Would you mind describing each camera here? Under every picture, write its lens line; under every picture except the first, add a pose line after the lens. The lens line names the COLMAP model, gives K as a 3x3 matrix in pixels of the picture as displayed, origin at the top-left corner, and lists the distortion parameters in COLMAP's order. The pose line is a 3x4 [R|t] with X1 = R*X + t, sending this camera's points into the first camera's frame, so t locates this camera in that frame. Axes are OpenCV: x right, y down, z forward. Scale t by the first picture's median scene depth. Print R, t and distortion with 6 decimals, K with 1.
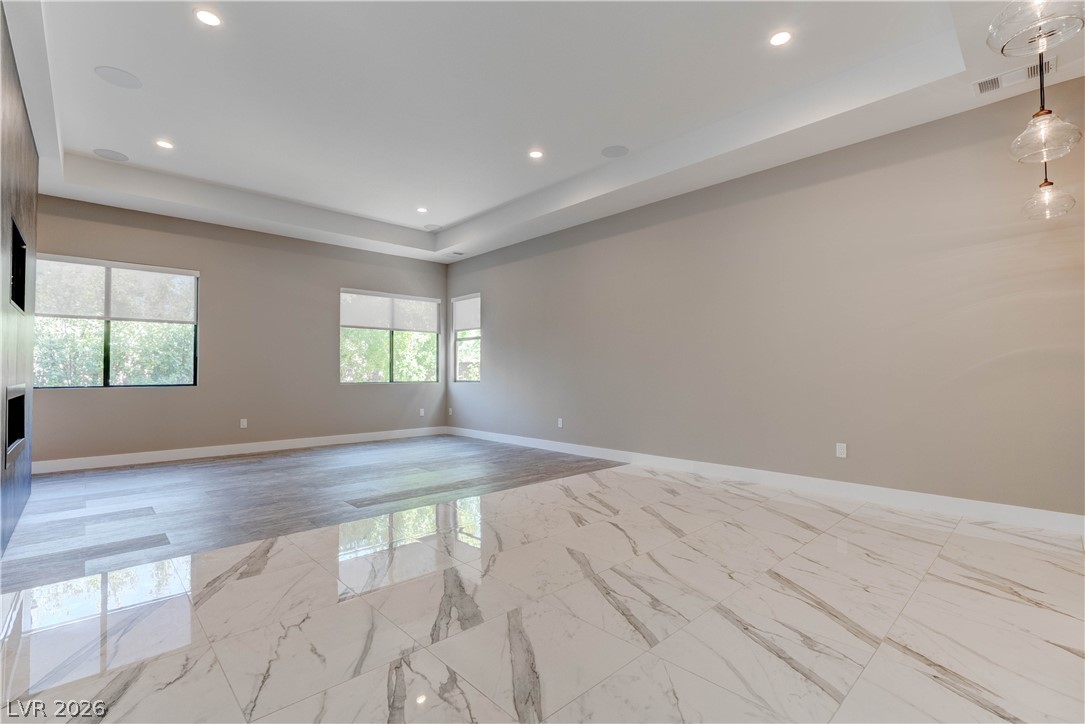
lens RADIAL K [[492.6, 0, 542.6], [0, 492.6, 362.8], [0, 0, 1]] dist [0.001611, 0.000154]
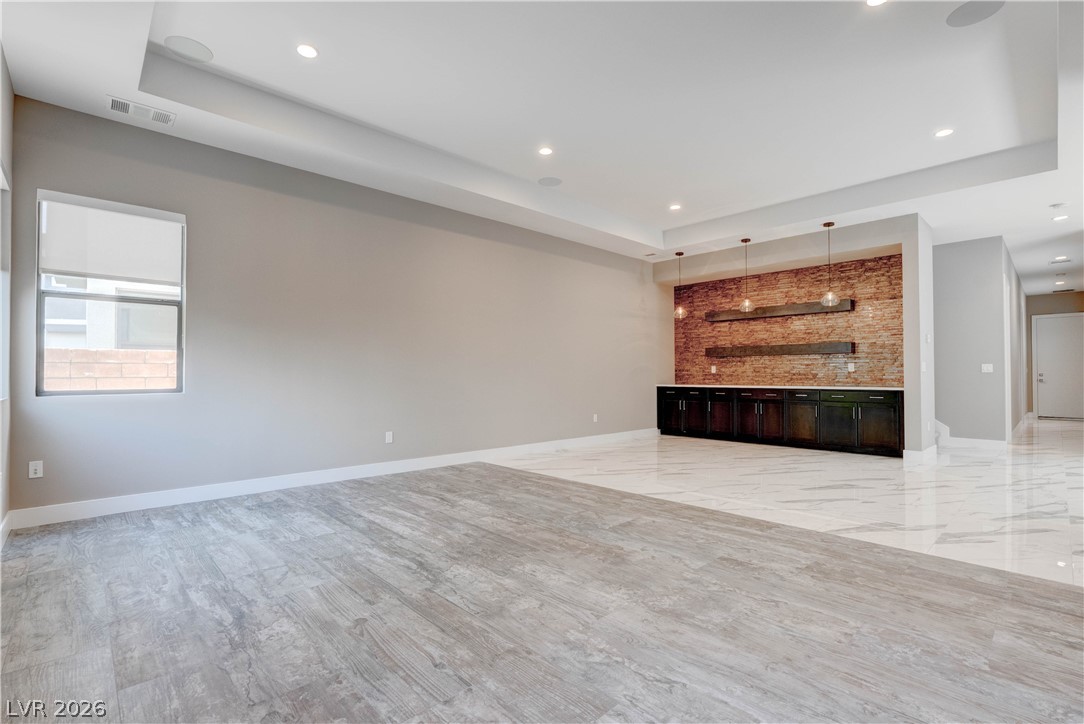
lens RADIAL K [[492.1, 0, 542.1], [0, 492.1, 367.1], [0, 0, 1]] dist [0.001611, 0.000154]
pose [[0.012259, 0.012785, 0.999843, -0.623900], [-0.022674, 0.999665, -0.012504, 0.011321], [-0.999668, -0.022517, 0.012544, 0.621402]]
